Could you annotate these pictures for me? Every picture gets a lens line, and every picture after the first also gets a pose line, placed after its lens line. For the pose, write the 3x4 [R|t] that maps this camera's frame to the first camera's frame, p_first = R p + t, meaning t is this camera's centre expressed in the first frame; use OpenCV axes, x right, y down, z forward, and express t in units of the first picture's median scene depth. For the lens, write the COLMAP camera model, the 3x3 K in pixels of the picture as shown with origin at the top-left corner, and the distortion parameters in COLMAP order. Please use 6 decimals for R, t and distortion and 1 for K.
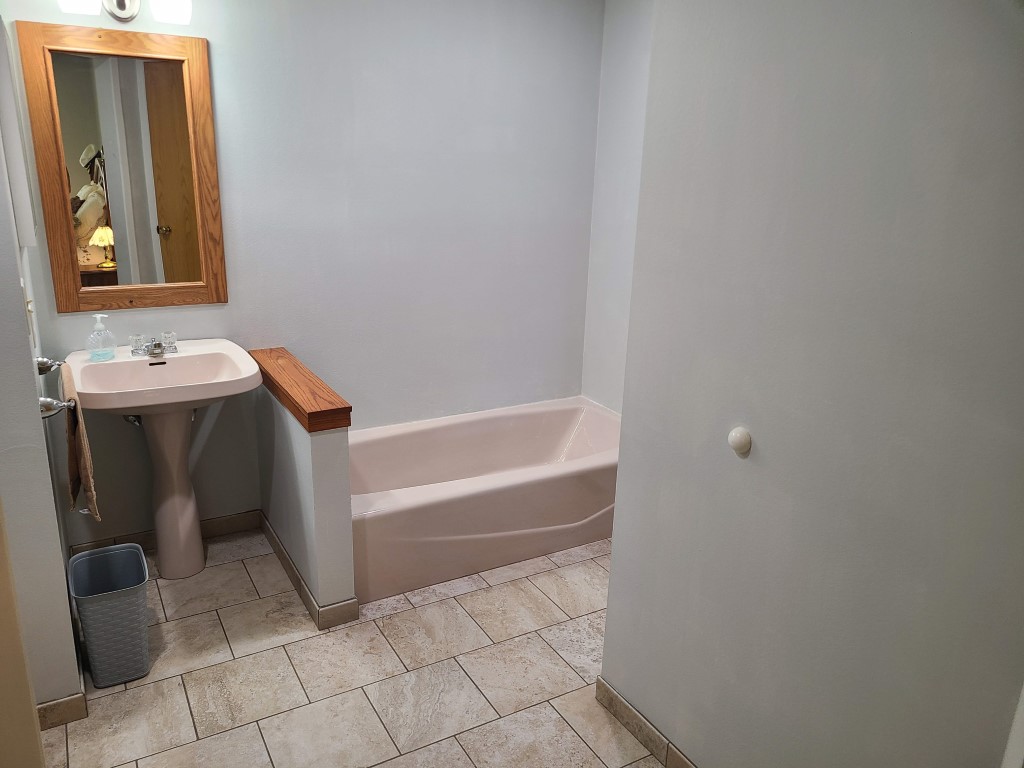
lens RADIAL K [[773.1, 0, 501.0], [0, 773.1, 385.0], [0, 0, 1]] dist [0.044415, -0.023876]
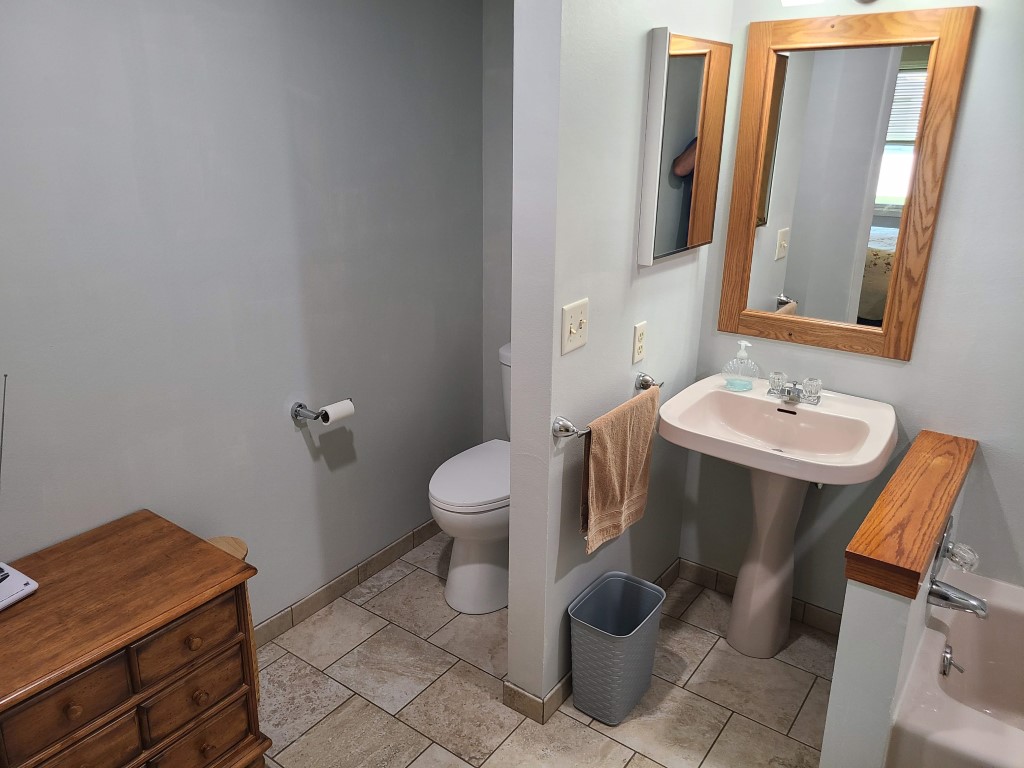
lens RADIAL K [[773.1, 0, 506.9], [0, 773.1, 375.6], [0, 0, 1]] dist [0.044415, -0.023876]
pose [[0.396513, 0.269903, -0.877456, 0.176313], [-0.258103, 0.950027, 0.175592, -0.138662], [0.881000, 0.156850, 0.446361, 0.357991]]
